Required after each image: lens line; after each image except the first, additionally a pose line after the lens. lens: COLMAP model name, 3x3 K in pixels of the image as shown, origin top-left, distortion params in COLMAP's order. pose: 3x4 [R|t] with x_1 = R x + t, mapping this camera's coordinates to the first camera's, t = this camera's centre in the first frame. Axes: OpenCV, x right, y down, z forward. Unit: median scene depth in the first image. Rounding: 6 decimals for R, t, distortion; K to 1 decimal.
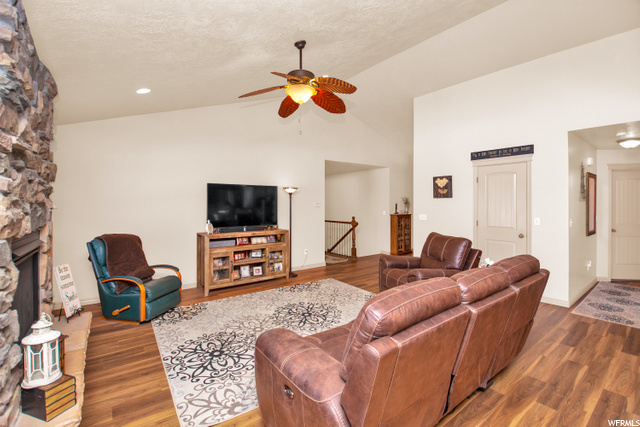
lens RADIAL K [[284.4, 0, 313.7], [0, 284.4, 202.6], [0, 0, 1]] dist [0.000448, -0.009698]
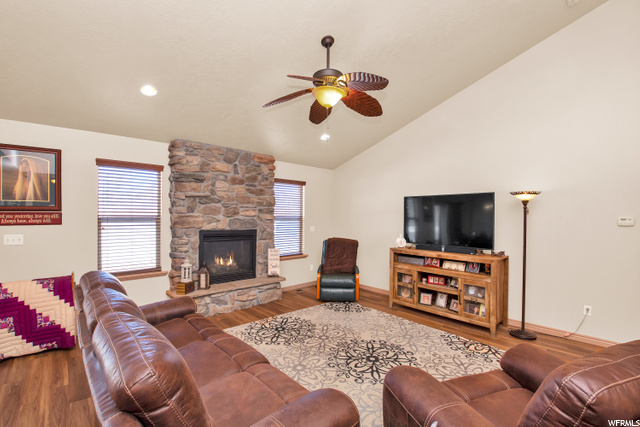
lens RADIAL K [[281.4, 0, 318.4], [0, 281.4, 216.9], [0, 0, 1]] dist [0.000948, -0.000045]
pose [[0.099346, 0.002841, -0.995049, 0.763752], [-0.001001, 0.999996, 0.002755, -0.002091], [0.995052, 0.000723, 0.099349, 0.802060]]
